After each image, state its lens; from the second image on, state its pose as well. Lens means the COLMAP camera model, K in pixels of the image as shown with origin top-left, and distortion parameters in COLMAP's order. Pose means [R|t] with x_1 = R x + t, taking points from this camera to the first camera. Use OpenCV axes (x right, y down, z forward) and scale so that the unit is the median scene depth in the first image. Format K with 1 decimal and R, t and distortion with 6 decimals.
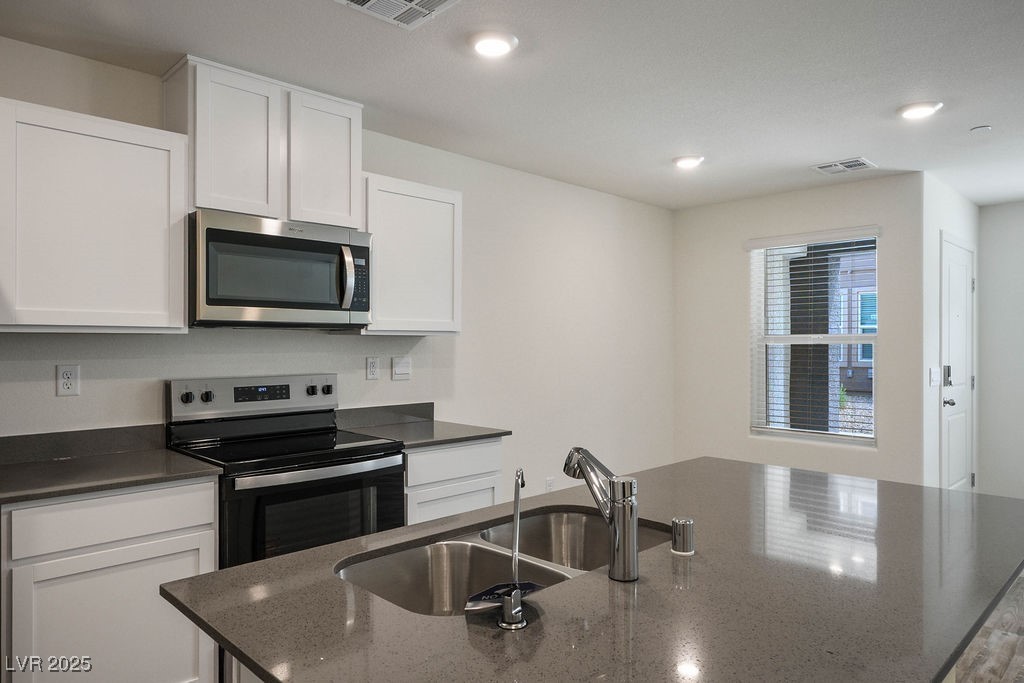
lens RADIAL K [[664.8, 0, 509.6], [0, 664.8, 344.8], [0, 0, 1]] dist [0.002320, -0.001154]
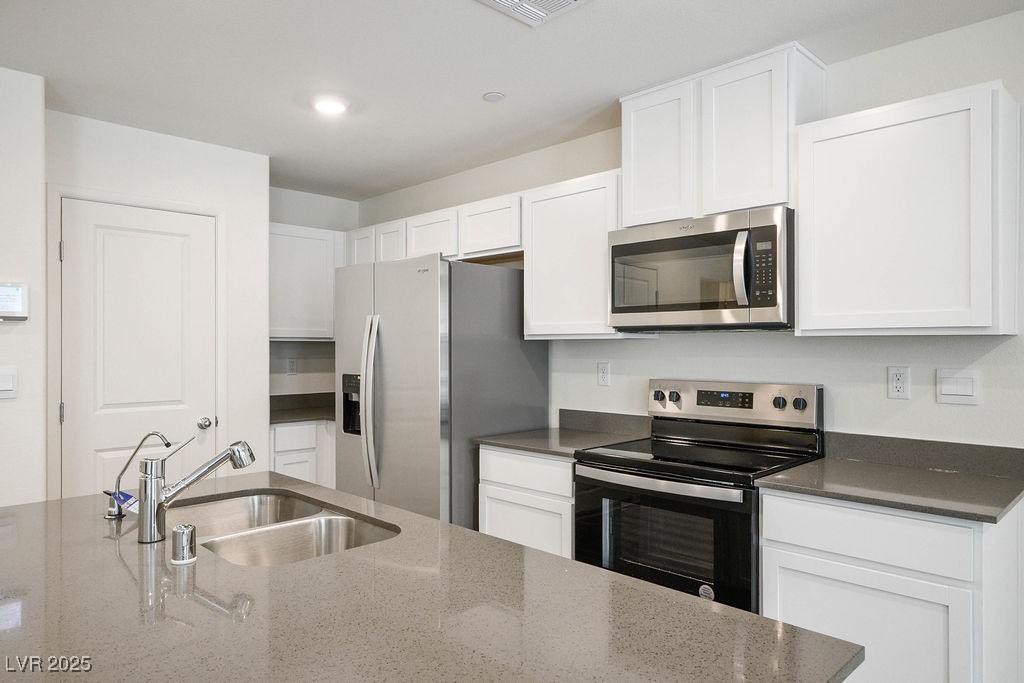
lens RADIAL K [[664.8, 0, 509.6], [0, 664.8, 344.8], [0, 0, 1]] dist [0.002320, -0.001154]
pose [[0.007707, -0.002222, -0.999968, 0.580867], [-0.003383, 0.999992, -0.002248, -0.002078], [0.999965, 0.003401, 0.007699, 0.685670]]
